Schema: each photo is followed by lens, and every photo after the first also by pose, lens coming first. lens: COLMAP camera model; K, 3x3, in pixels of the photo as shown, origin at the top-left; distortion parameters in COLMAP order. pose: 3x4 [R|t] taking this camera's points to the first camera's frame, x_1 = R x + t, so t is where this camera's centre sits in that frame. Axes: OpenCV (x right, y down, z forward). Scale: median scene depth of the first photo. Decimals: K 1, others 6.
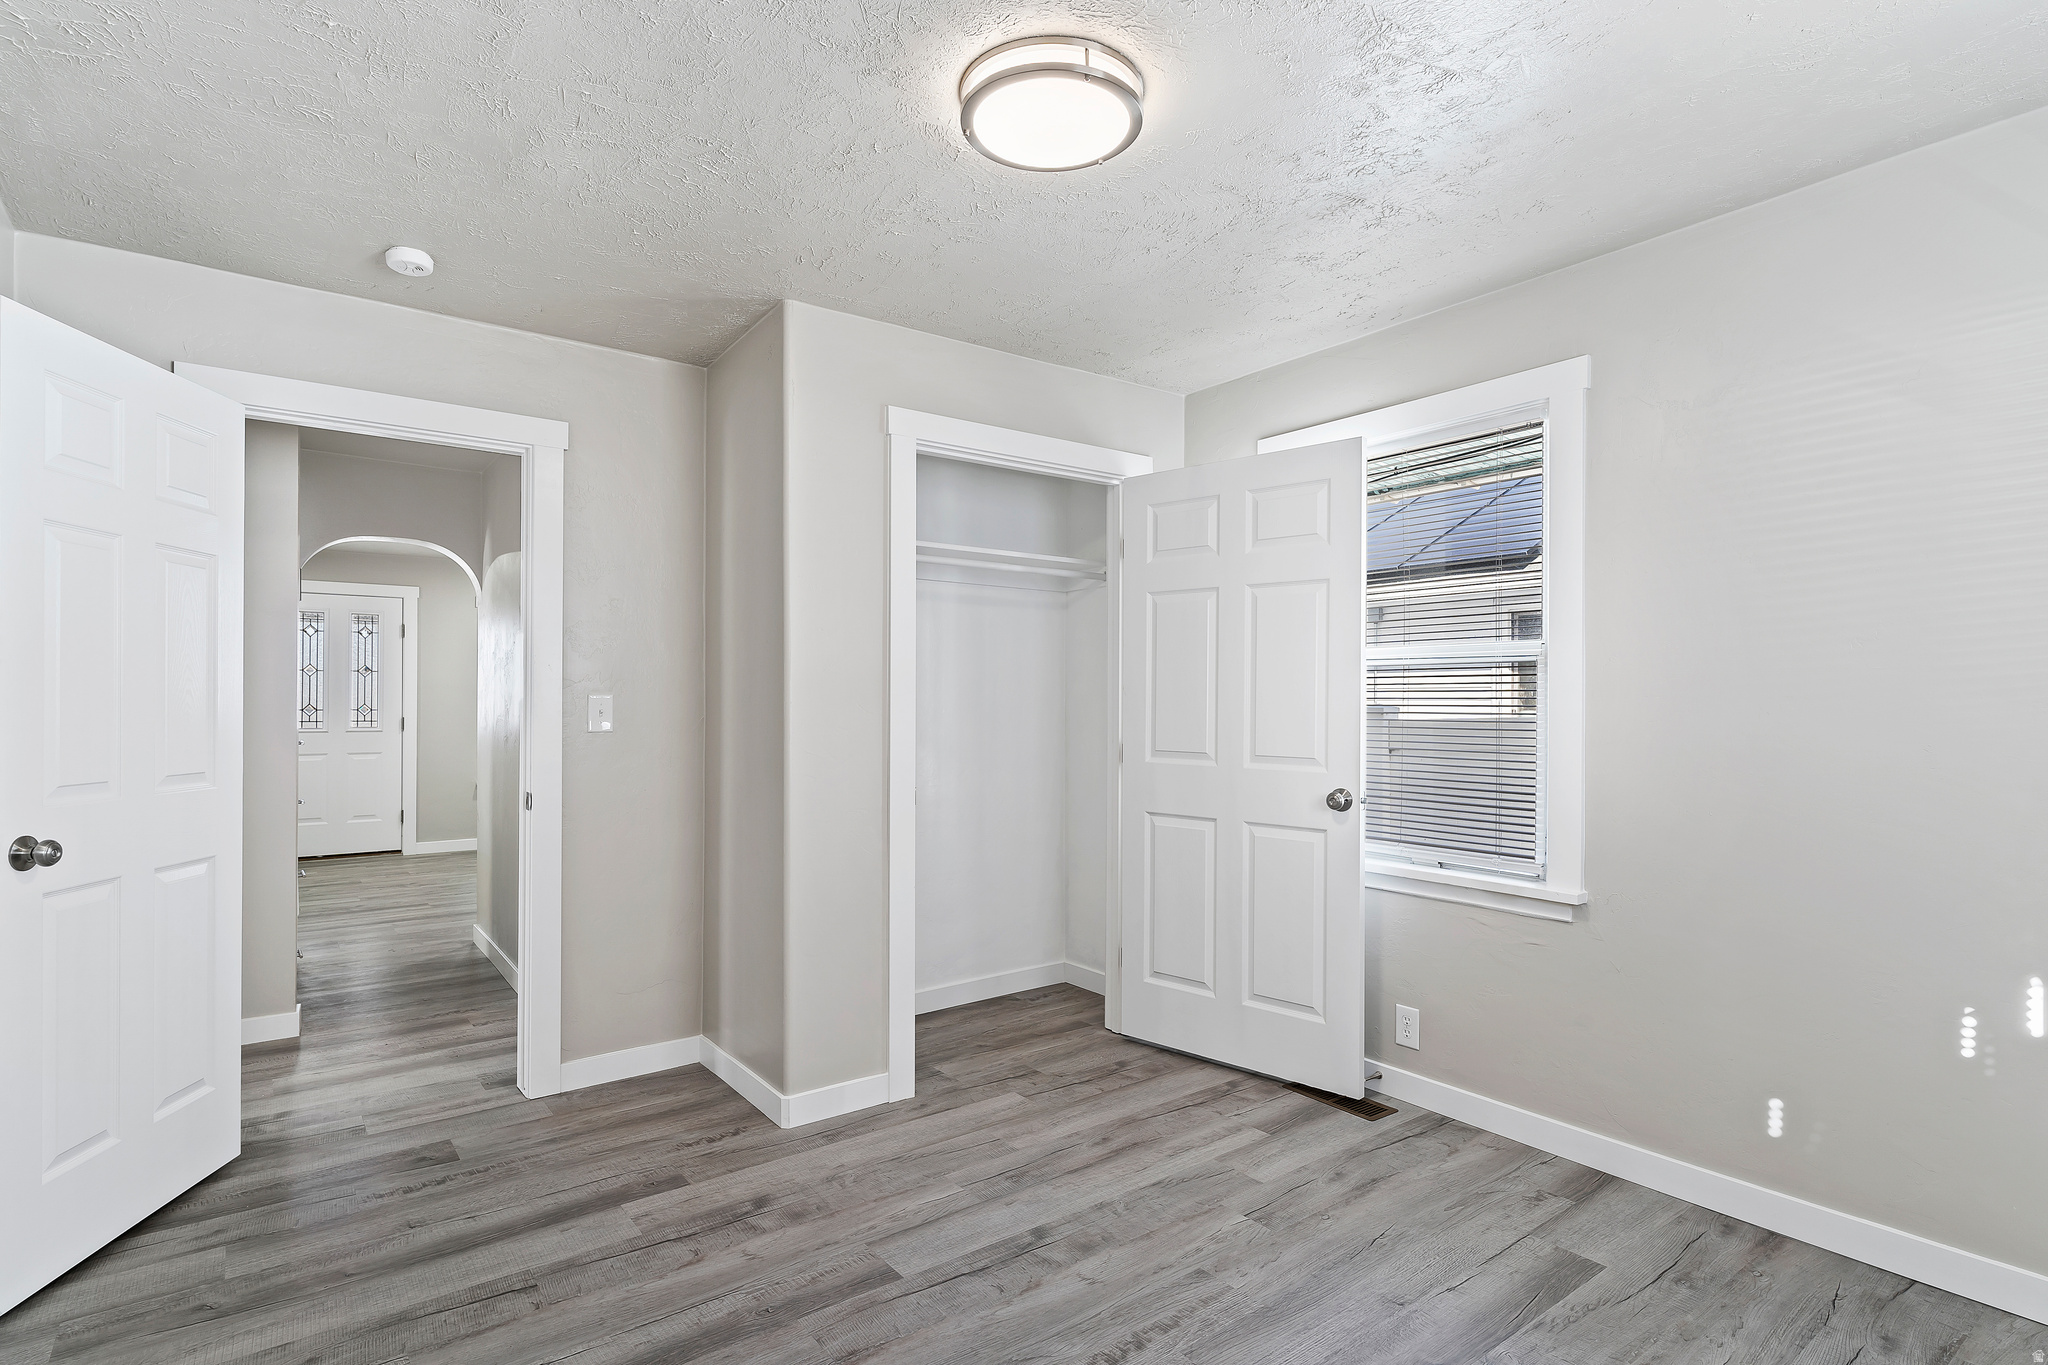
lens RADIAL K [[1028.5, 0, 1037.5], [0, 1028.5, 699.1], [0, 0, 1]] dist [0.001524, 0.001161]
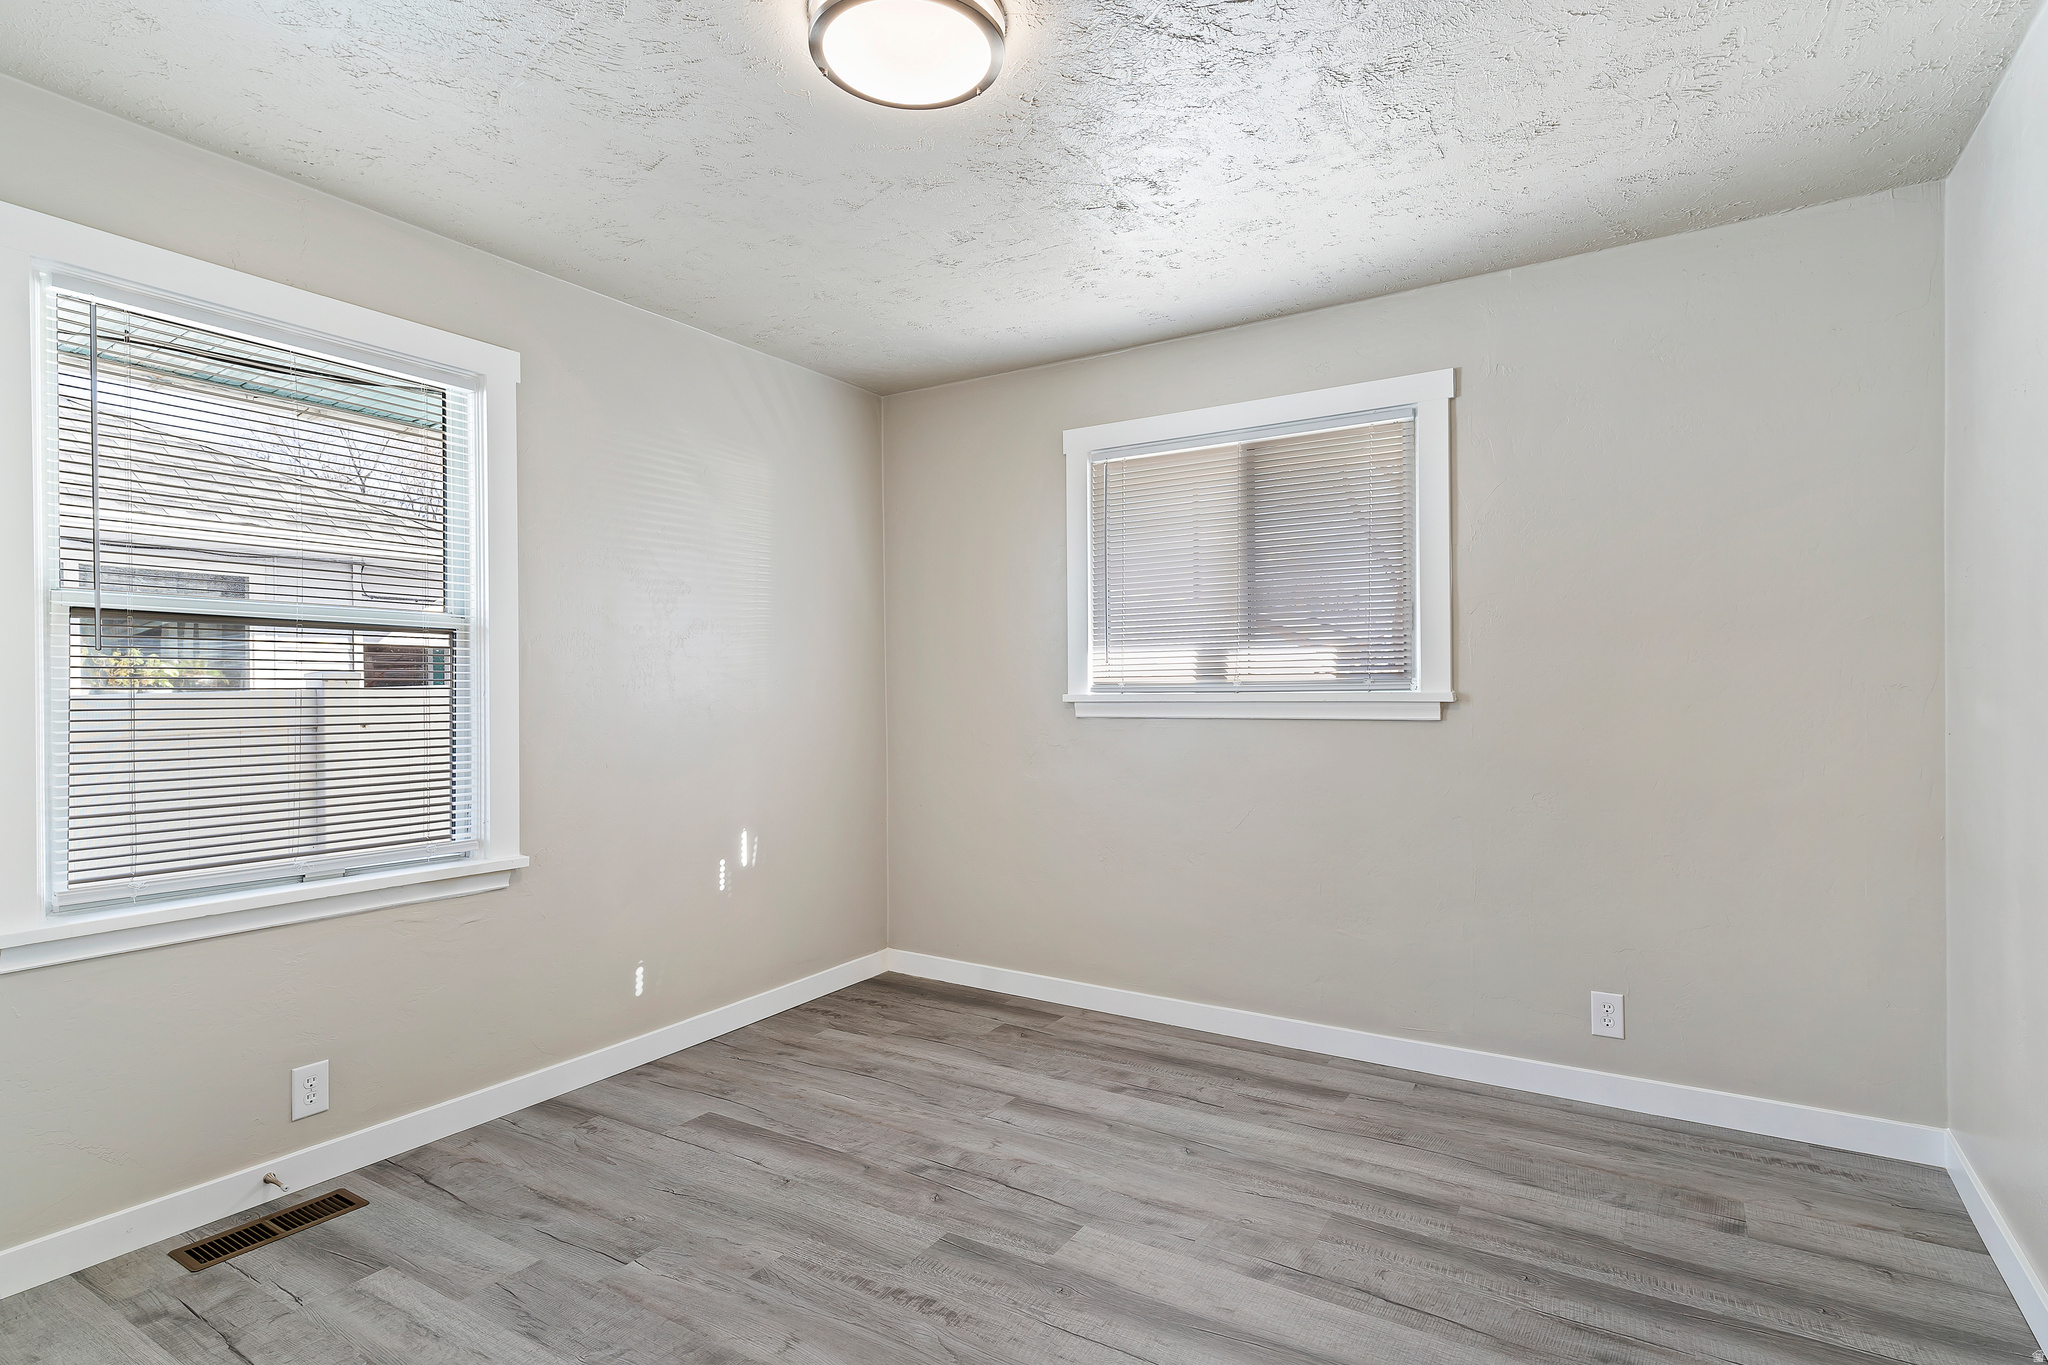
lens RADIAL K [[1028.5, 0, 1028.1], [0, 1028.5, 684.3], [0, 0, 1]] dist [0.001524, 0.001161]
pose [[-0.349360, -0.001528, 0.936987, -0.685793], [-0.001839, 0.999998, 0.000945, 0.009497], [-0.936987, -0.001393, -0.349362, 0.923687]]
